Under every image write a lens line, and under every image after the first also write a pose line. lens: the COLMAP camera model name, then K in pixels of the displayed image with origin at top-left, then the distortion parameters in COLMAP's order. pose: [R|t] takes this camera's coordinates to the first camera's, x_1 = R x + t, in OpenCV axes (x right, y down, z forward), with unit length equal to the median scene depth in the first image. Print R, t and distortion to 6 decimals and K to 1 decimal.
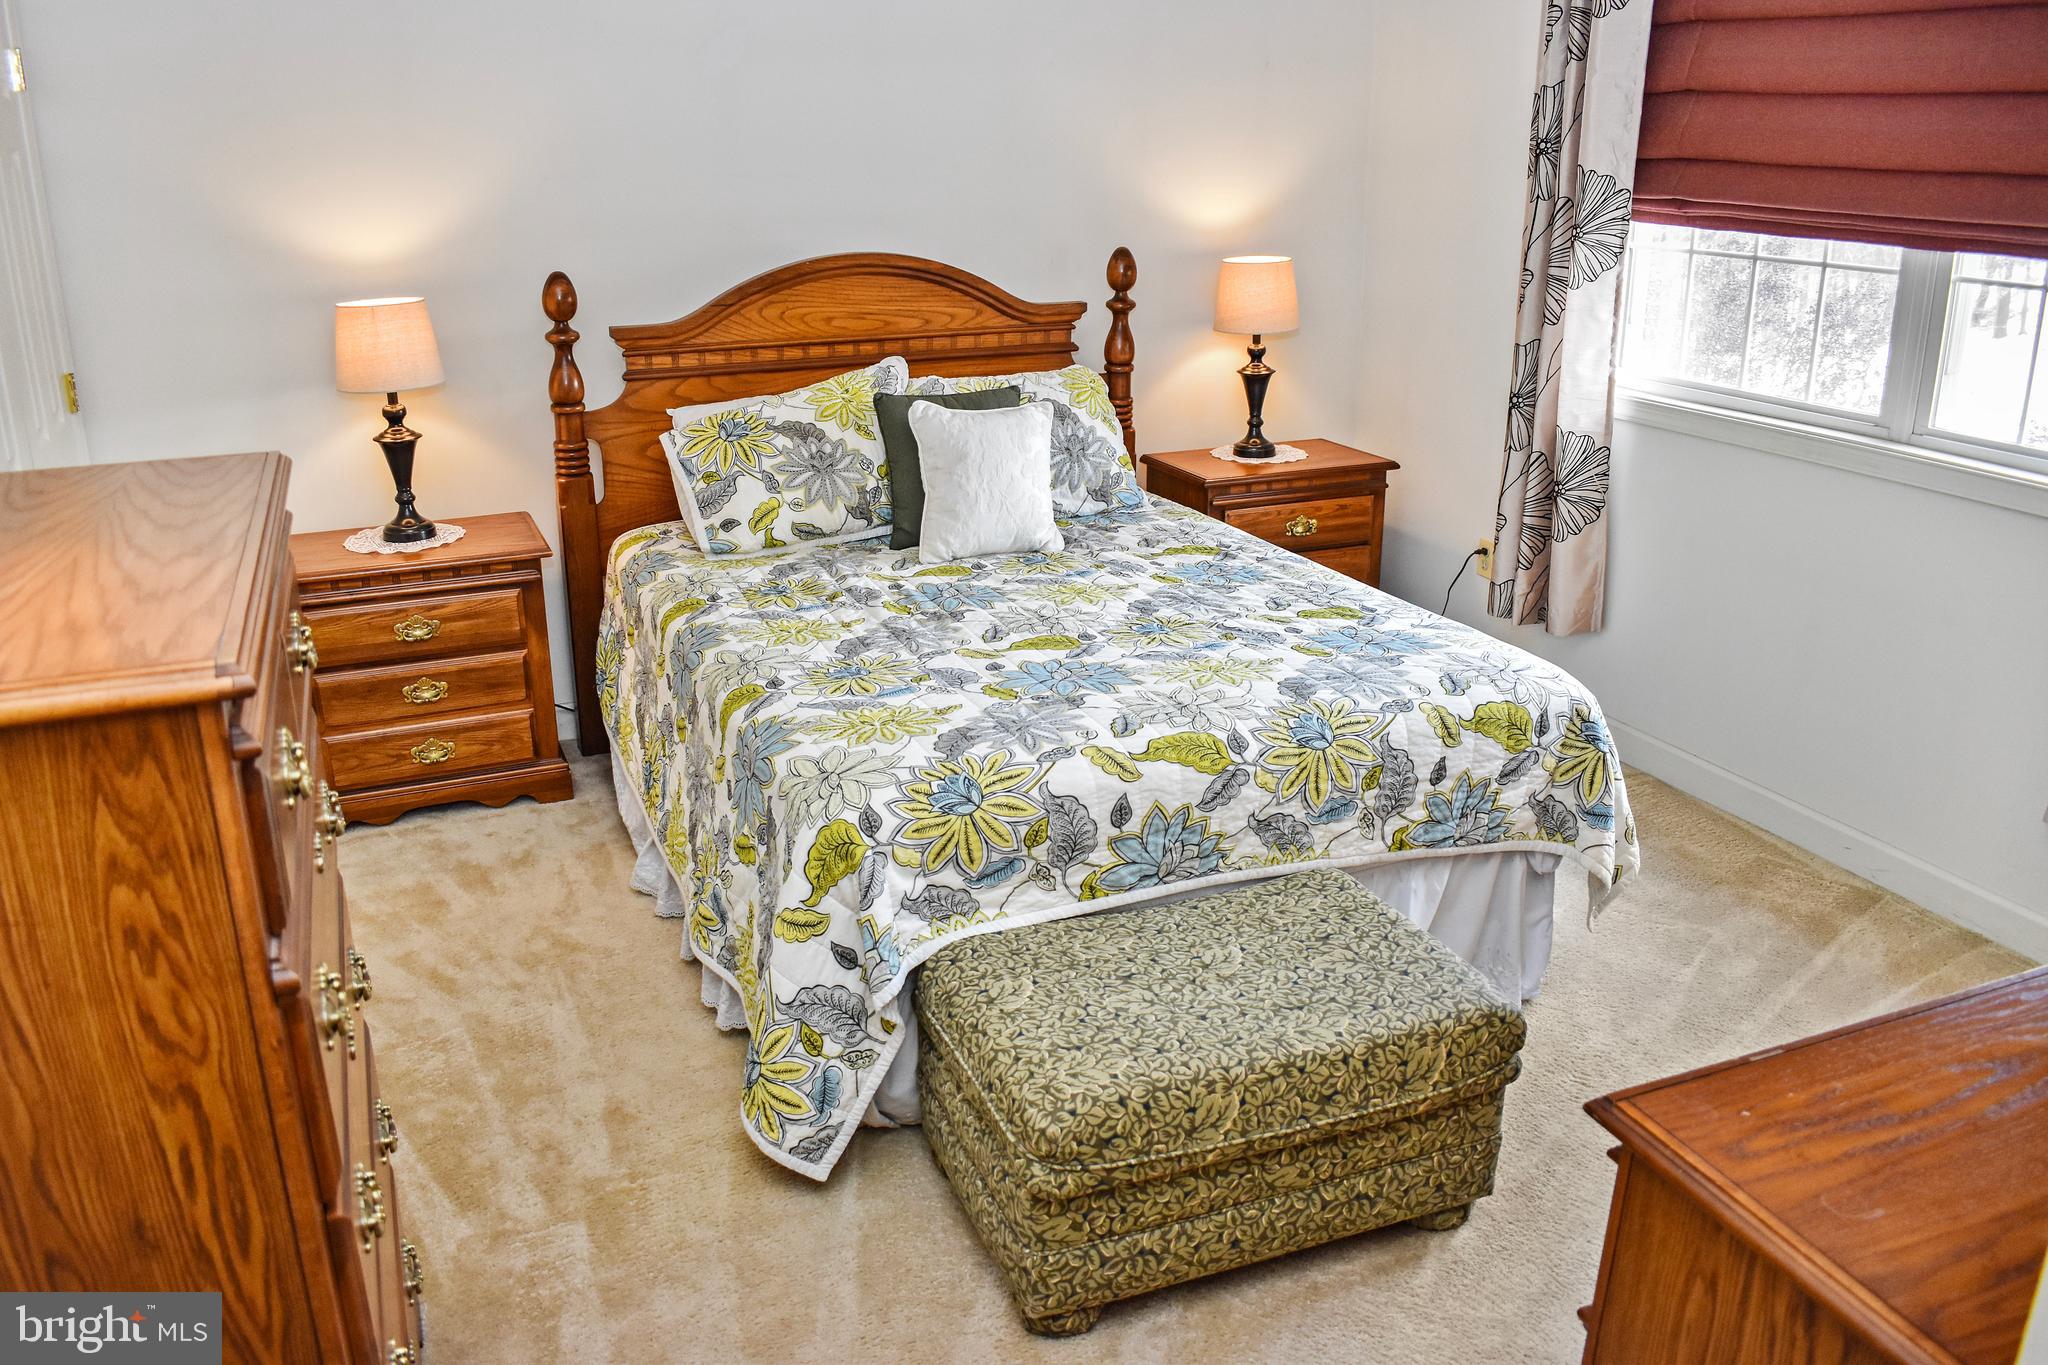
lens RADIAL K [[1596.4, 0, 1025.9], [0, 1596.4, 680.2], [0, 0, 1]] dist [-0.084455, 0.006778]
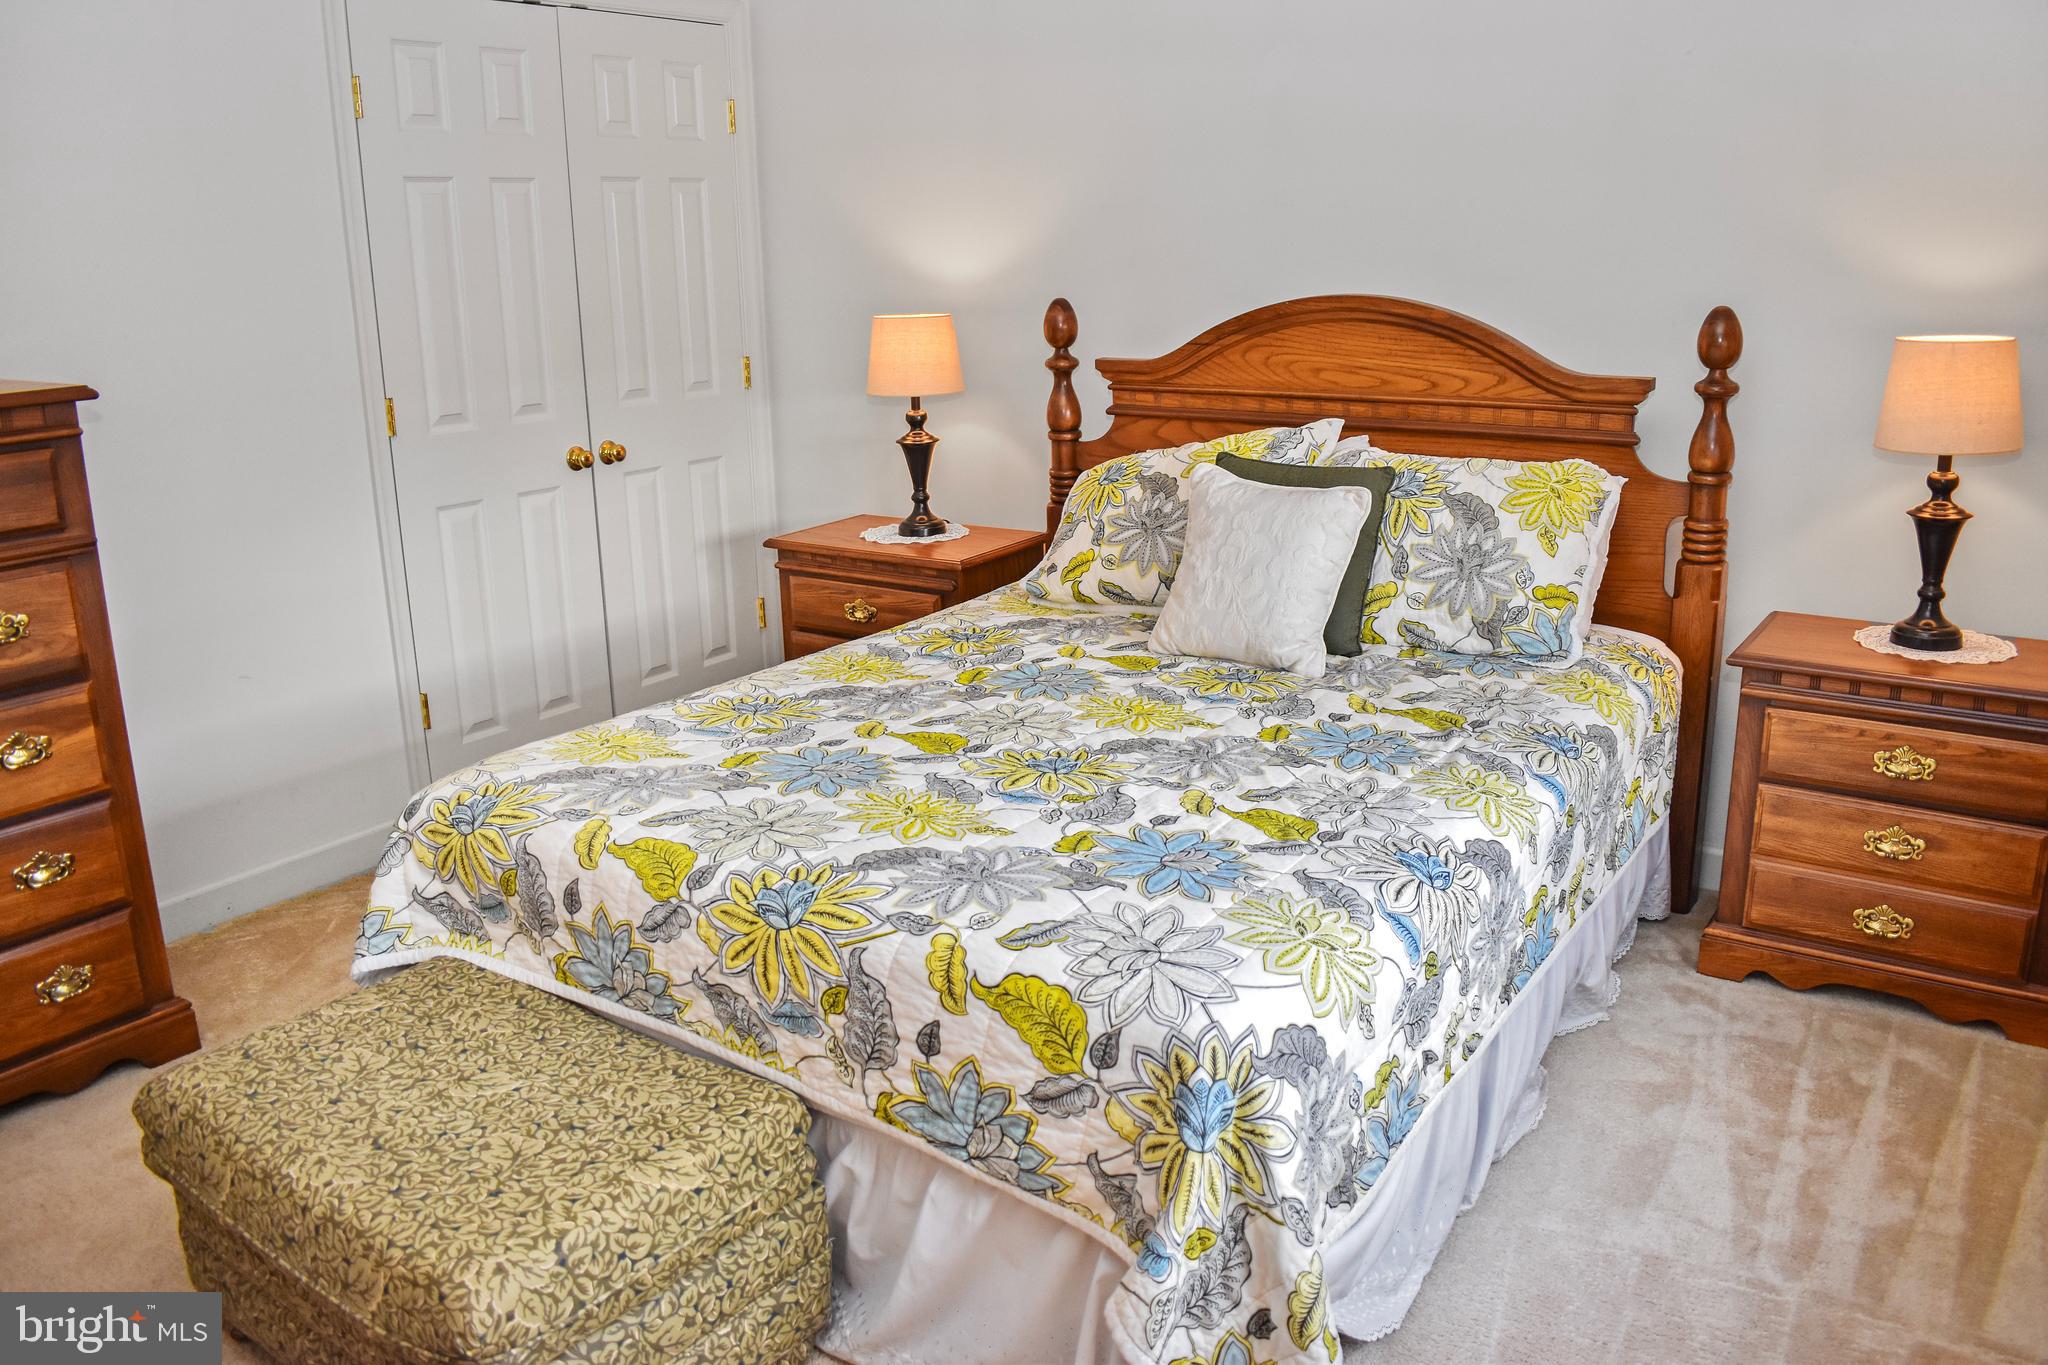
lens RADIAL K [[1596.4, 0, 1025.3], [0, 1596.4, 680.1], [0, 0, 1]] dist [-0.084455, 0.006778]
pose [[0.536019, 0.222911, -0.814244, 0.612900], [-0.257700, 0.961678, 0.093628, -0.124528], [0.803911, 0.159644, 0.572922, 0.479478]]
